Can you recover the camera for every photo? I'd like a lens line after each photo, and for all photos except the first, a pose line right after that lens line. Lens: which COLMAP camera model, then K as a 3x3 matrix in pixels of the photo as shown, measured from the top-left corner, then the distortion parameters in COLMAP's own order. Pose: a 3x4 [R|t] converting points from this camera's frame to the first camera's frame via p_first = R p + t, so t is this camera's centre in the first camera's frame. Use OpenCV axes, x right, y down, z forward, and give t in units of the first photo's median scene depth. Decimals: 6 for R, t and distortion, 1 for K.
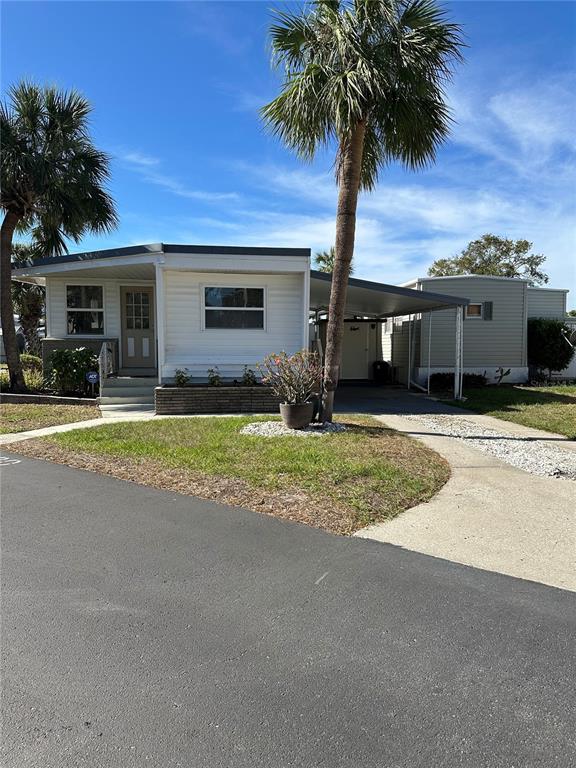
lens RADIAL K [[541.9, 0, 288.0], [0, 541.9, 384.0], [0, 0, 1]] dist [0.137551, -0.200066]
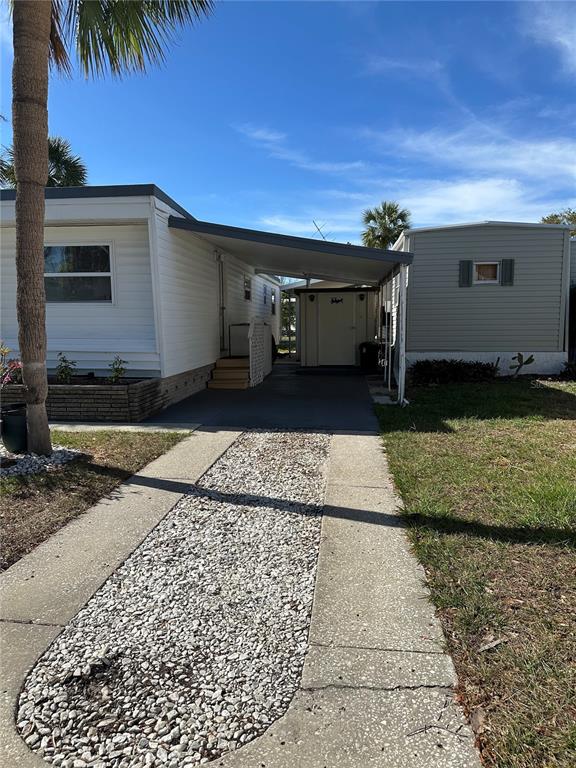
lens RADIAL K [[541.9, 0, 288.0], [0, 541.9, 384.0], [0, 0, 1]] dist [0.137551, -0.200066]
pose [[0.975261, 0.018749, -0.220258, 0.253173], [-0.008299, 0.998800, 0.048274, -0.021709], [0.220899, -0.045252, 0.974246, 0.243295]]
